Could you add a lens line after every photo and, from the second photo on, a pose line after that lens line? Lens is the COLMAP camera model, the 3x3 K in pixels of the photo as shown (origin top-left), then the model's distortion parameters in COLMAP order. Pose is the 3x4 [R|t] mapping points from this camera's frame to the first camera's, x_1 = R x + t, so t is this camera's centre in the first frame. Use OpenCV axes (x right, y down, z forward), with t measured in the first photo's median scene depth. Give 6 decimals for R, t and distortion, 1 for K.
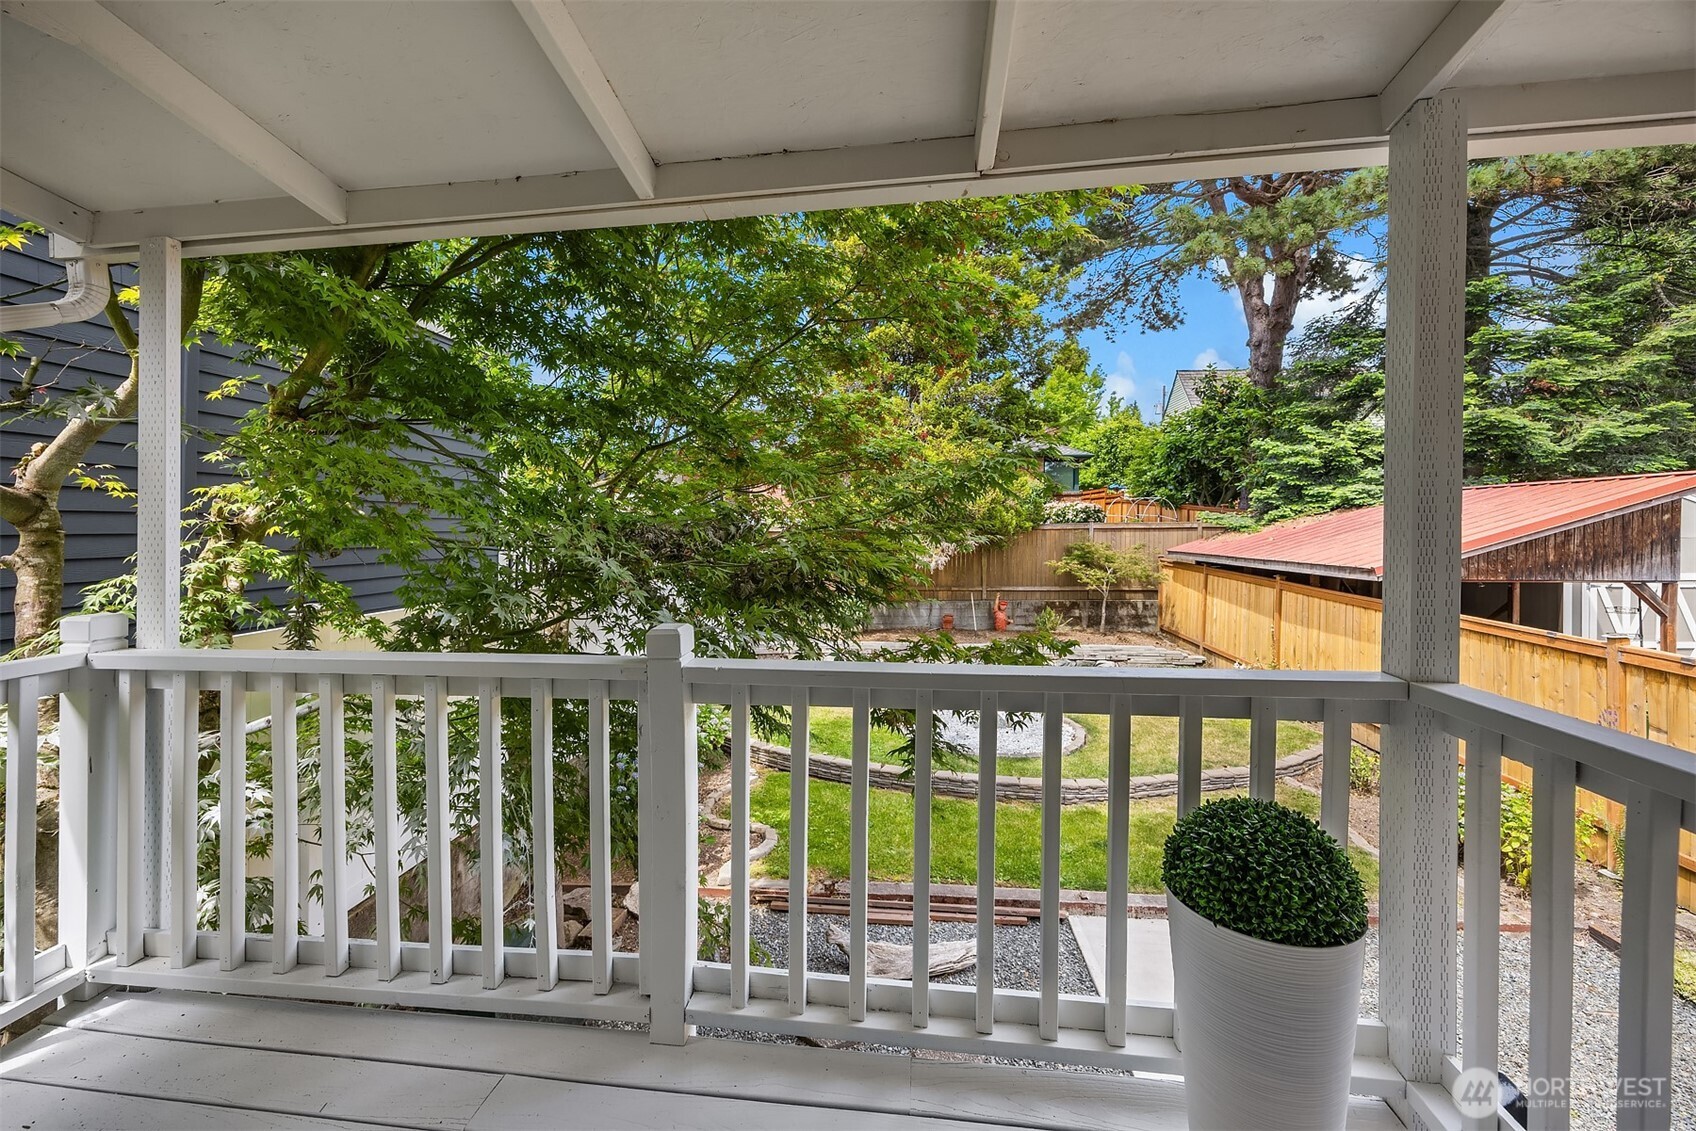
lens RADIAL K [[694.3, 0, 847.1], [0, 694.3, 530.7], [0, 0, 1]] dist [0.000084, -0.000077]
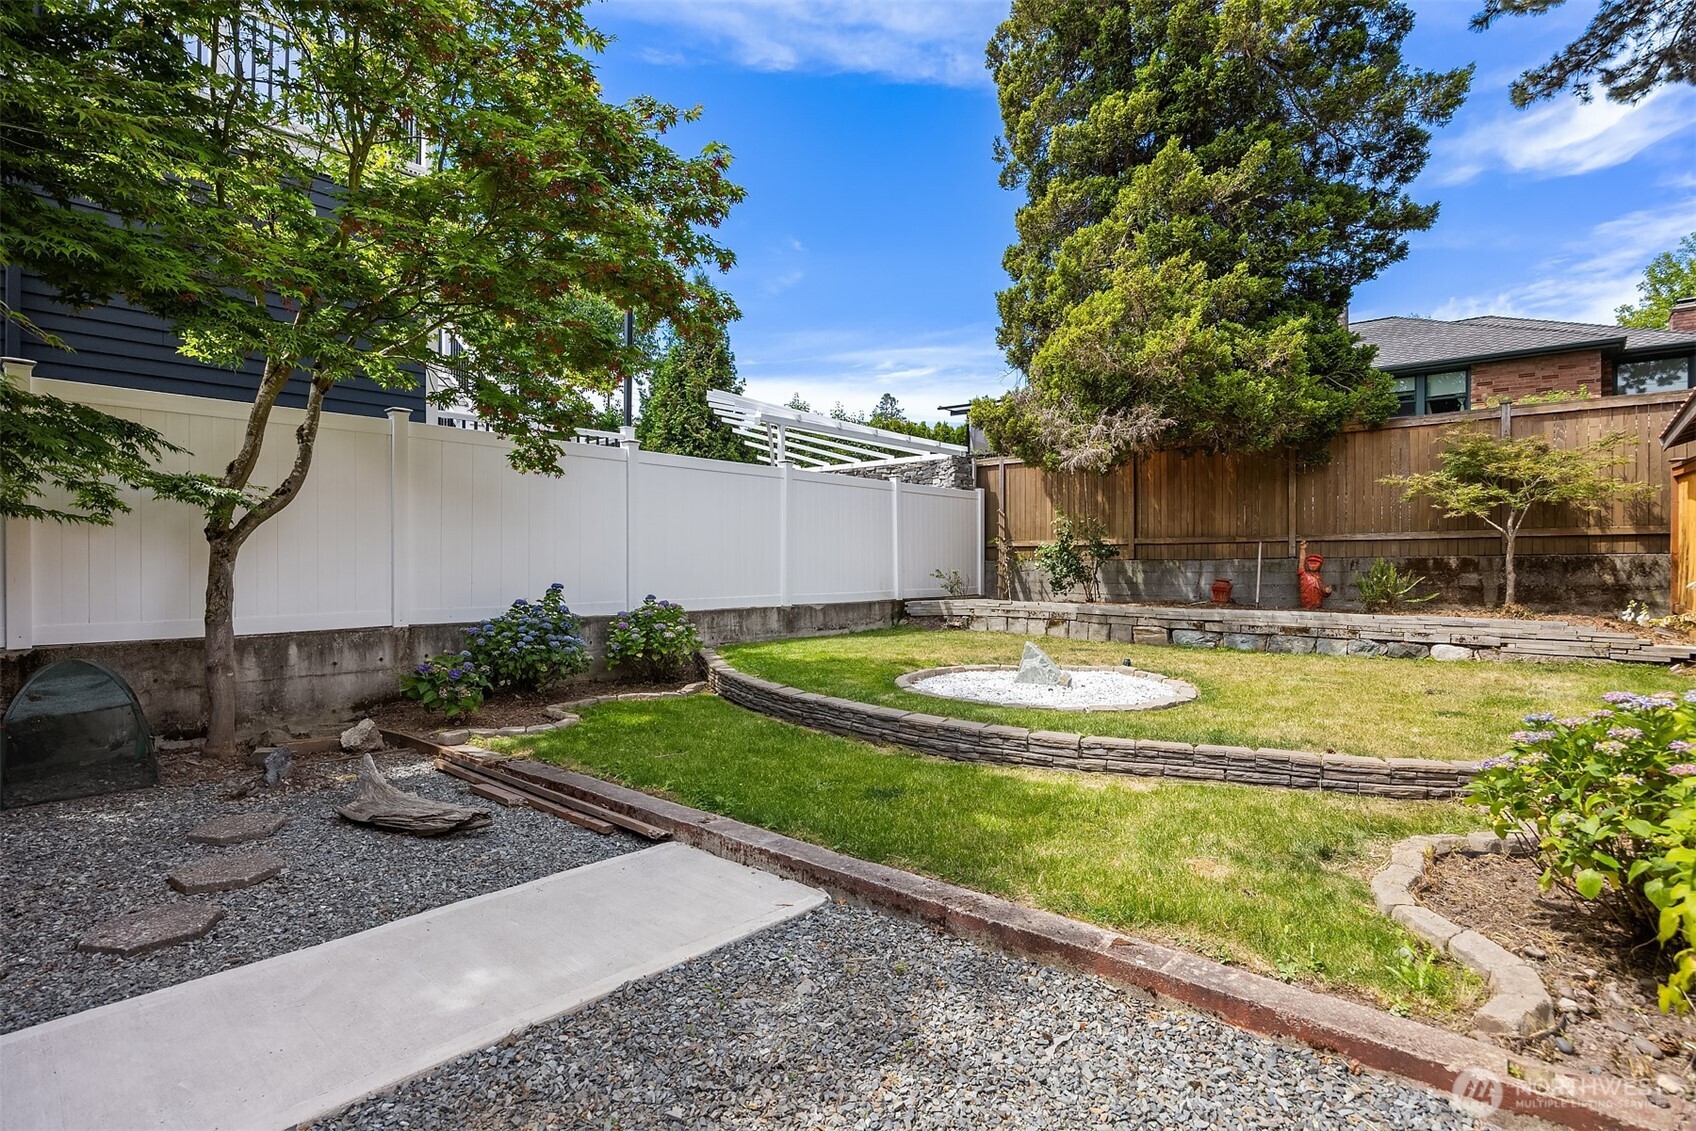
lens RADIAL K [[863.3, 0, 848.0], [0, 863.3, 565.5], [0, 0, 1]] dist [-0.010533, 0.000610]
pose [[0.815517, 0.011389, -0.578621, 0.324542], [-0.011337, 0.999929, 0.003703, 0.111737], [0.578622, 0.003540, 0.815588, 0.170896]]
